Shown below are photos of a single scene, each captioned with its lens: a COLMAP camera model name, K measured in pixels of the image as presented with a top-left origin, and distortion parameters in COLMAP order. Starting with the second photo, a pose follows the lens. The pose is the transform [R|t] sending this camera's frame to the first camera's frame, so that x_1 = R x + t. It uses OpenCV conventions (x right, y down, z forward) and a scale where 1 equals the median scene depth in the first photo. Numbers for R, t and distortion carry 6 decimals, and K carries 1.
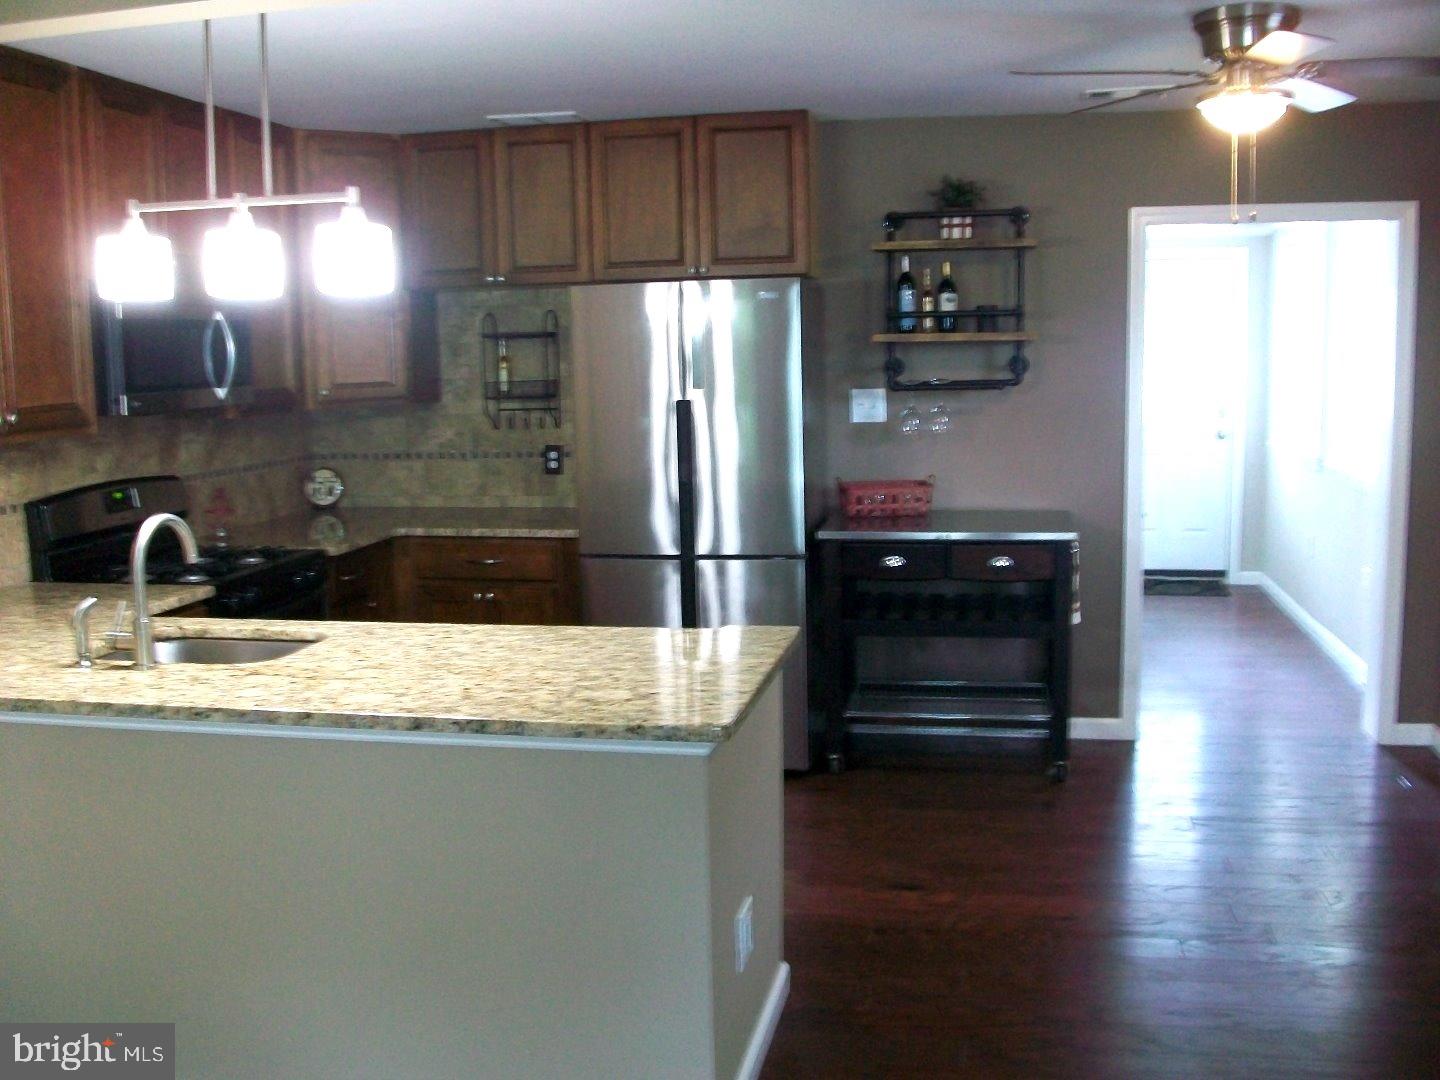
lens RADIAL K [[1399.7, 0, 720.0], [0, 1399.7, 540.0], [0, 0, 1]] dist [-0.147208, 0.093235]
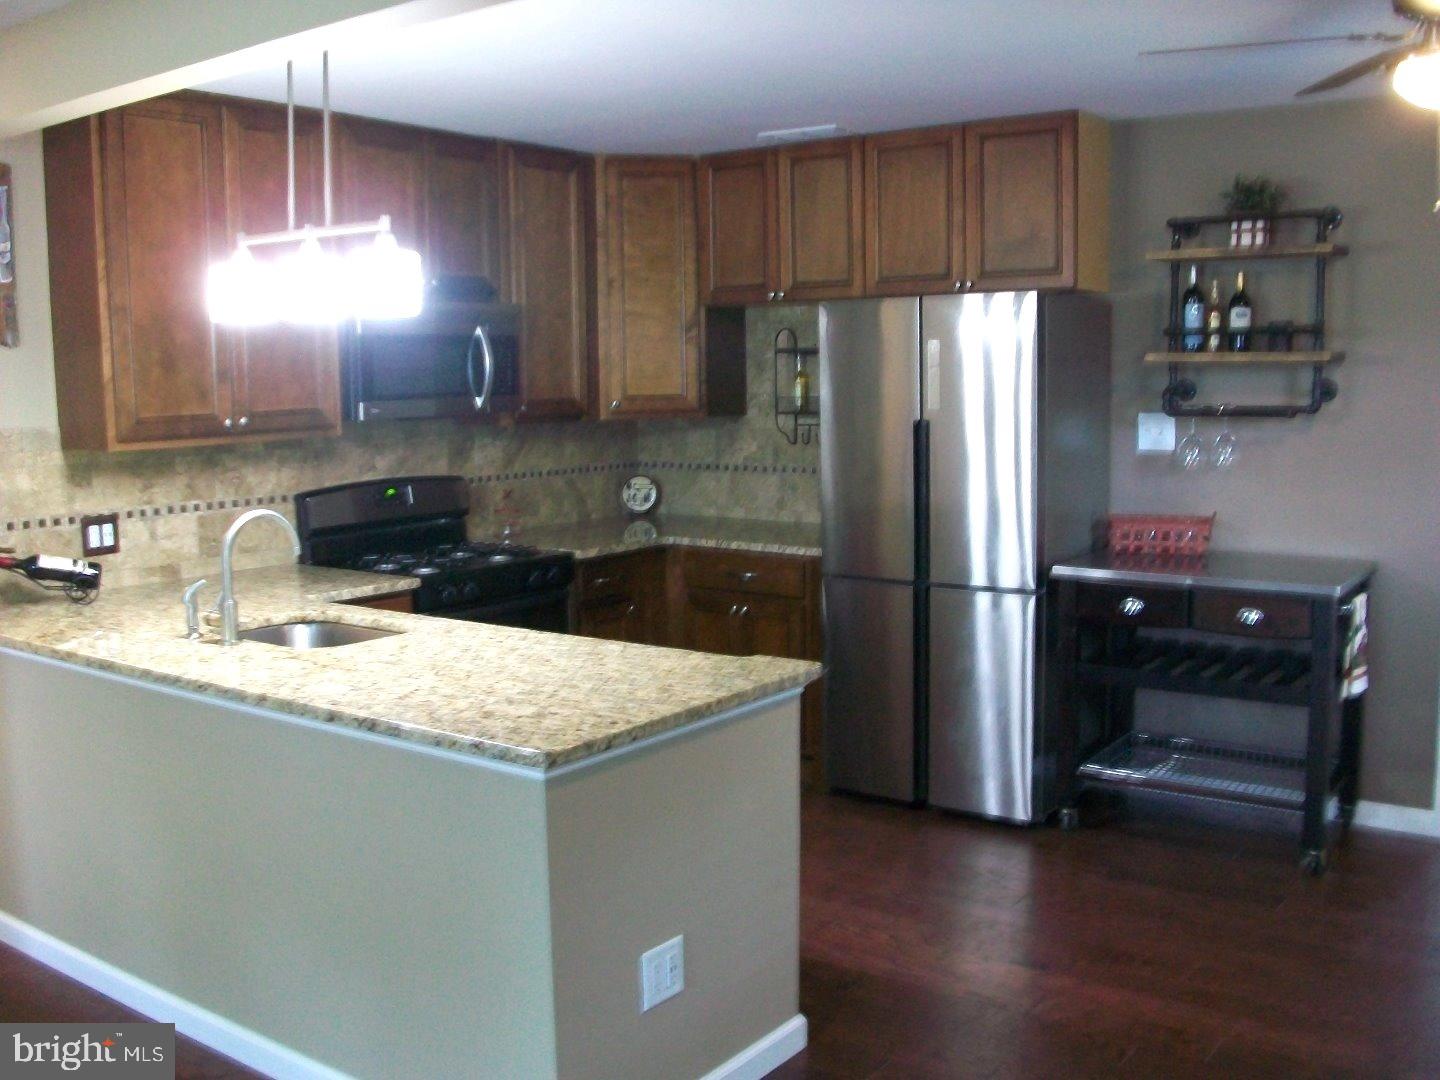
lens RADIAL K [[1399.7, 0, 720.0], [0, 1399.7, 540.0], [0, 0, 1]] dist [-0.147208, 0.093235]
pose [[0.908811, 0.058403, -0.413100, 0.233409], [-0.062326, 0.998048, 0.003985, -0.012802], [0.412526, 0.022125, 0.910677, 0.070527]]
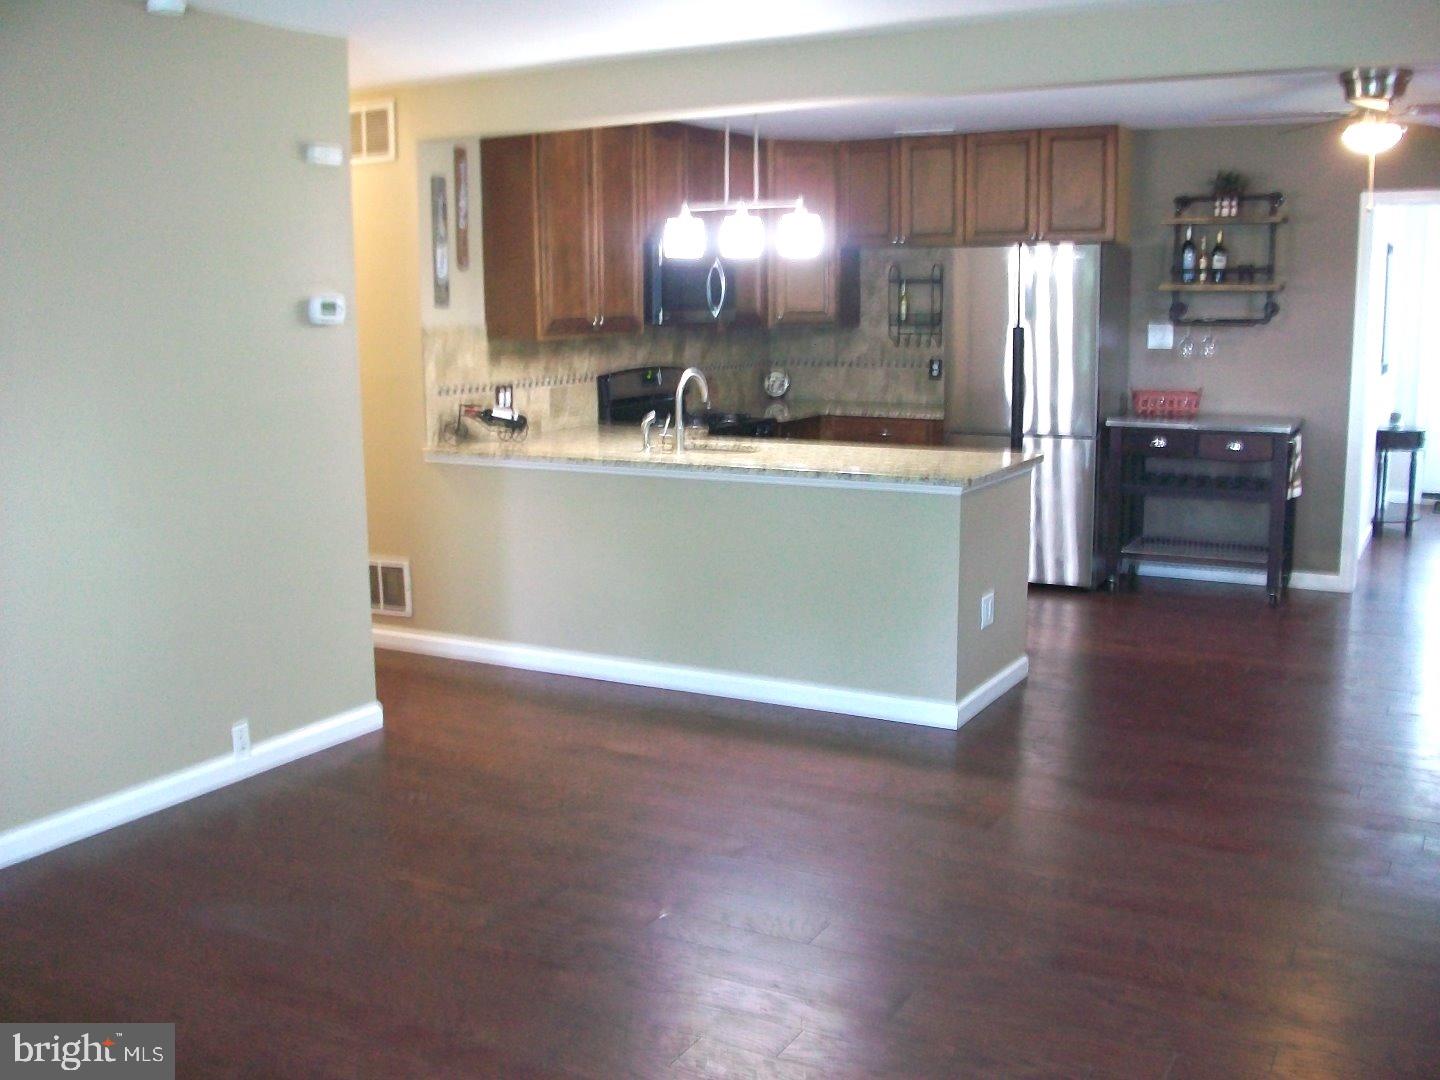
lens RADIAL K [[1399.7, 0, 720.0], [0, 1399.7, 540.0], [0, 0, 1]] dist [-0.147208, 0.093235]
pose [[0.949441, 0.063748, -0.307405, 0.129650], [-0.052283, 0.997600, 0.045396, 0.069343], [0.309561, -0.027029, 0.950495, -0.455865]]
